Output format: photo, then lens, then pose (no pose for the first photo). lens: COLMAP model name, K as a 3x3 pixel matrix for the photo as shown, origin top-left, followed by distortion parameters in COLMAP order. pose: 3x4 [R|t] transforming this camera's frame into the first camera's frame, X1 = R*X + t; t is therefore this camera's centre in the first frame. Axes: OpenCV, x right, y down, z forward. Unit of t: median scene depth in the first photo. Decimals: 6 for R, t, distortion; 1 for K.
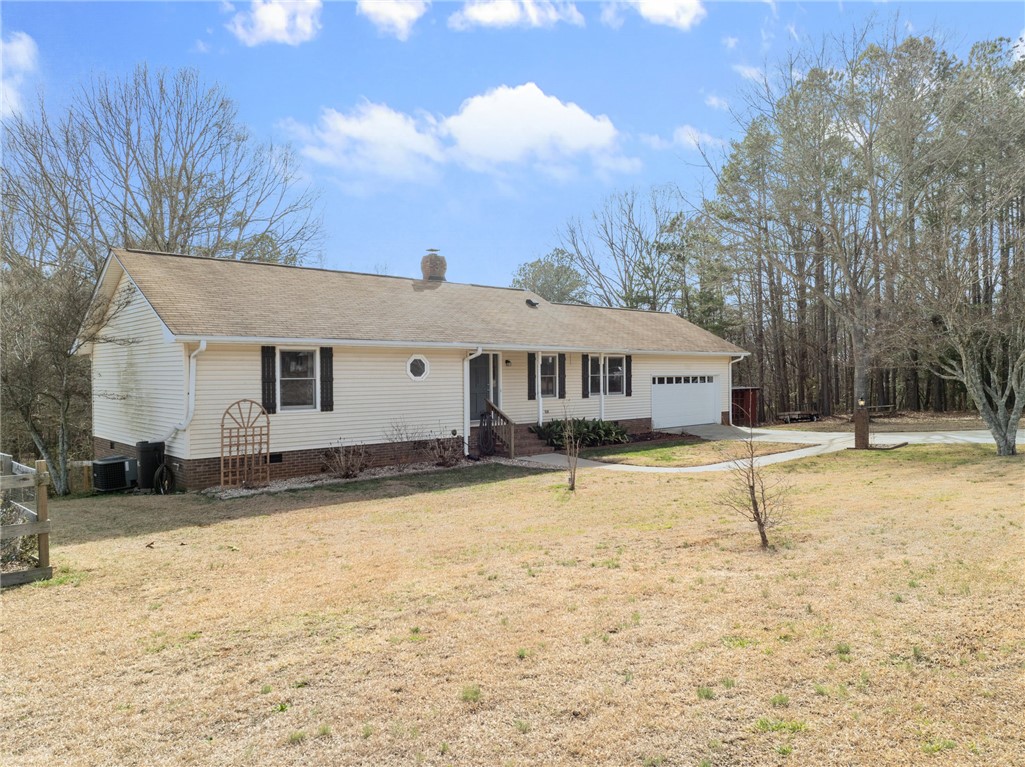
lens RADIAL K [[722.3, 0, 518.3], [0, 722.3, 378.4], [0, 0, 1]] dist [-0.040735, 0.001131]
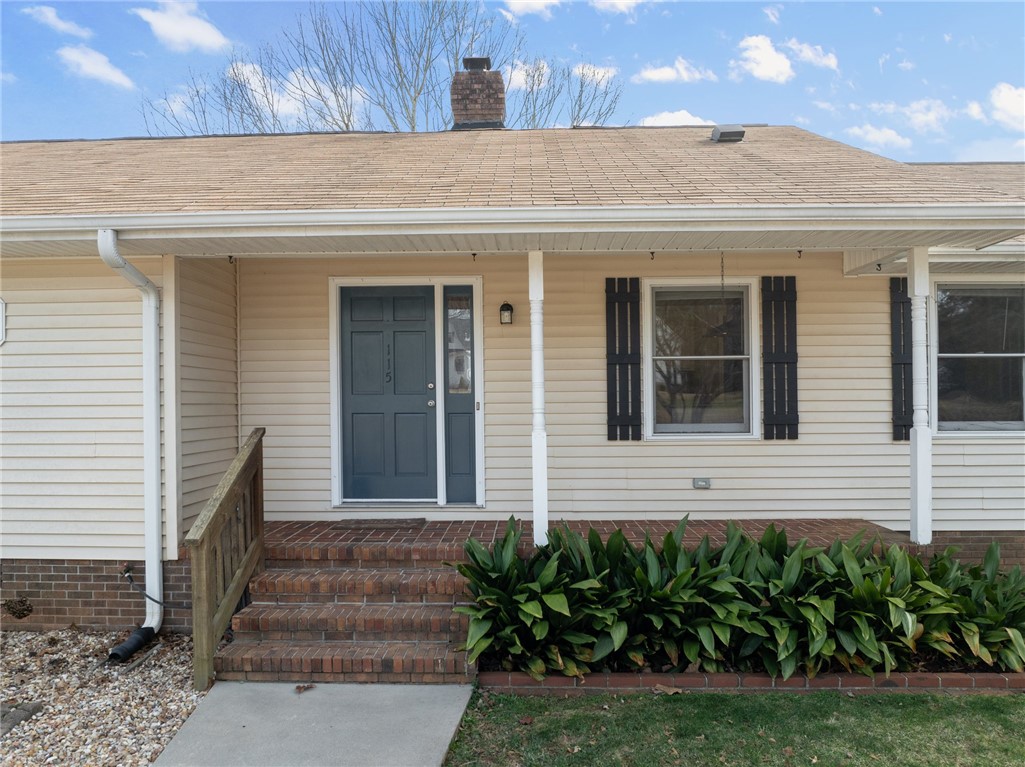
lens RADIAL K [[696.7, 0, 456.8], [0, 696.7, 387.1], [0, 0, 1]] dist [-0.029129, 0.000225]
pose [[0.689004, -0.003091, -0.724750, 0.216057], [-0.005588, 0.999939, -0.009577, 0.014770], [0.724736, 0.010648, 0.688945, 0.945102]]
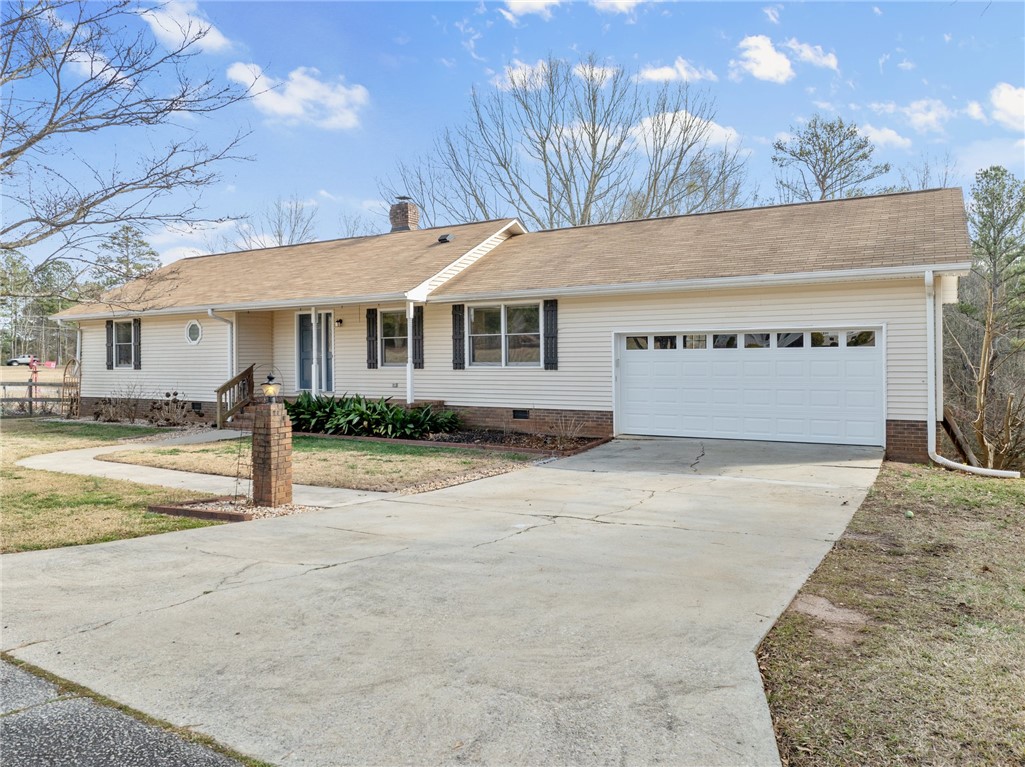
lens RADIAL K [[722.3, 0, 518.3], [0, 722.3, 378.4], [0, 0, 1]] dist [-0.040735, 0.001131]
pose [[0.274578, 0.061824, -0.959575, 0.989775], [0.016227, 0.997491, 0.068910, -0.012334], [0.961428, -0.034492, 0.272886, 1.160433]]
